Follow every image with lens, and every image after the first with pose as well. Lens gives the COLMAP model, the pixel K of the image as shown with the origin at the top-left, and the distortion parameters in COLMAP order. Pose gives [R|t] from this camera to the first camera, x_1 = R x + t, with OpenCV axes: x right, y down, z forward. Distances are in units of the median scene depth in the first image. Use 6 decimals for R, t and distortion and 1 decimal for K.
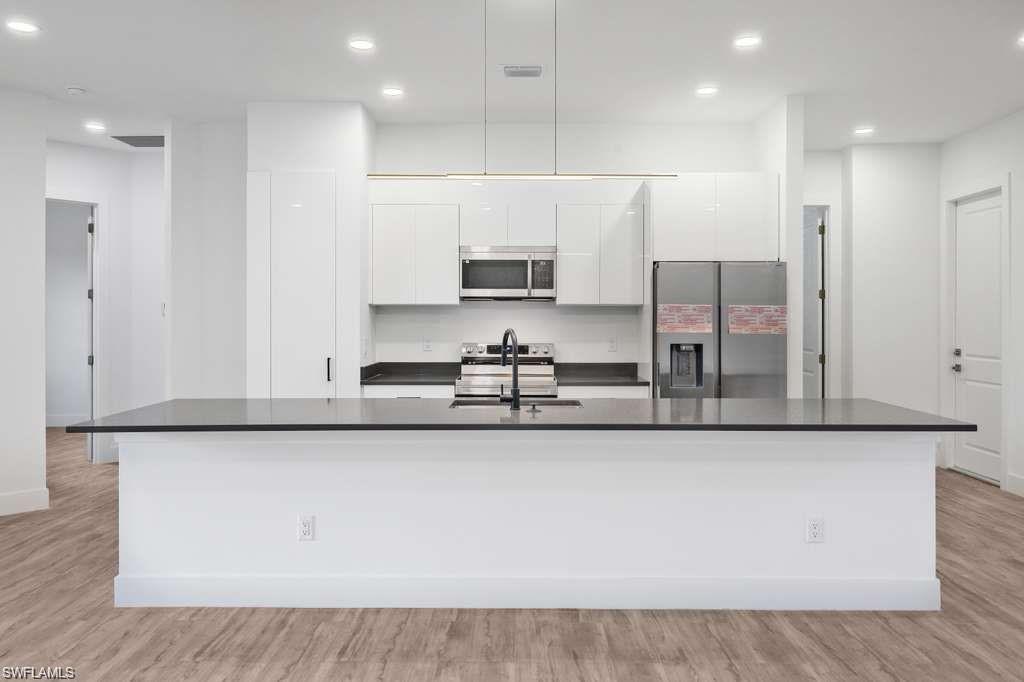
lens RADIAL K [[763.2, 0, 520.0], [0, 763.2, 335.7], [0, 0, 1]] dist [-0.013953, 0.002003]
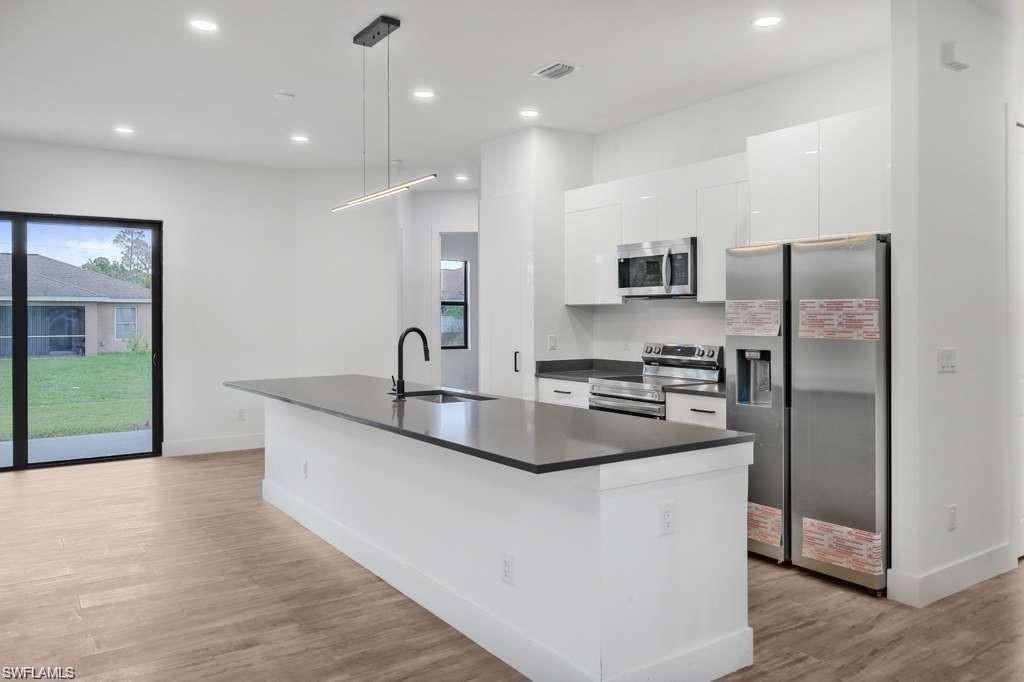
lens RADIAL K [[763.2, 0, 519.9], [0, 763.2, 336.4], [0, 0, 1]] dist [-0.013953, 0.002003]
pose [[0.576680, 0.019499, -0.816737, 0.722878], [-0.019841, 0.999755, 0.009860, -0.006224], [0.816729, 0.010519, 0.576926, 0.349018]]
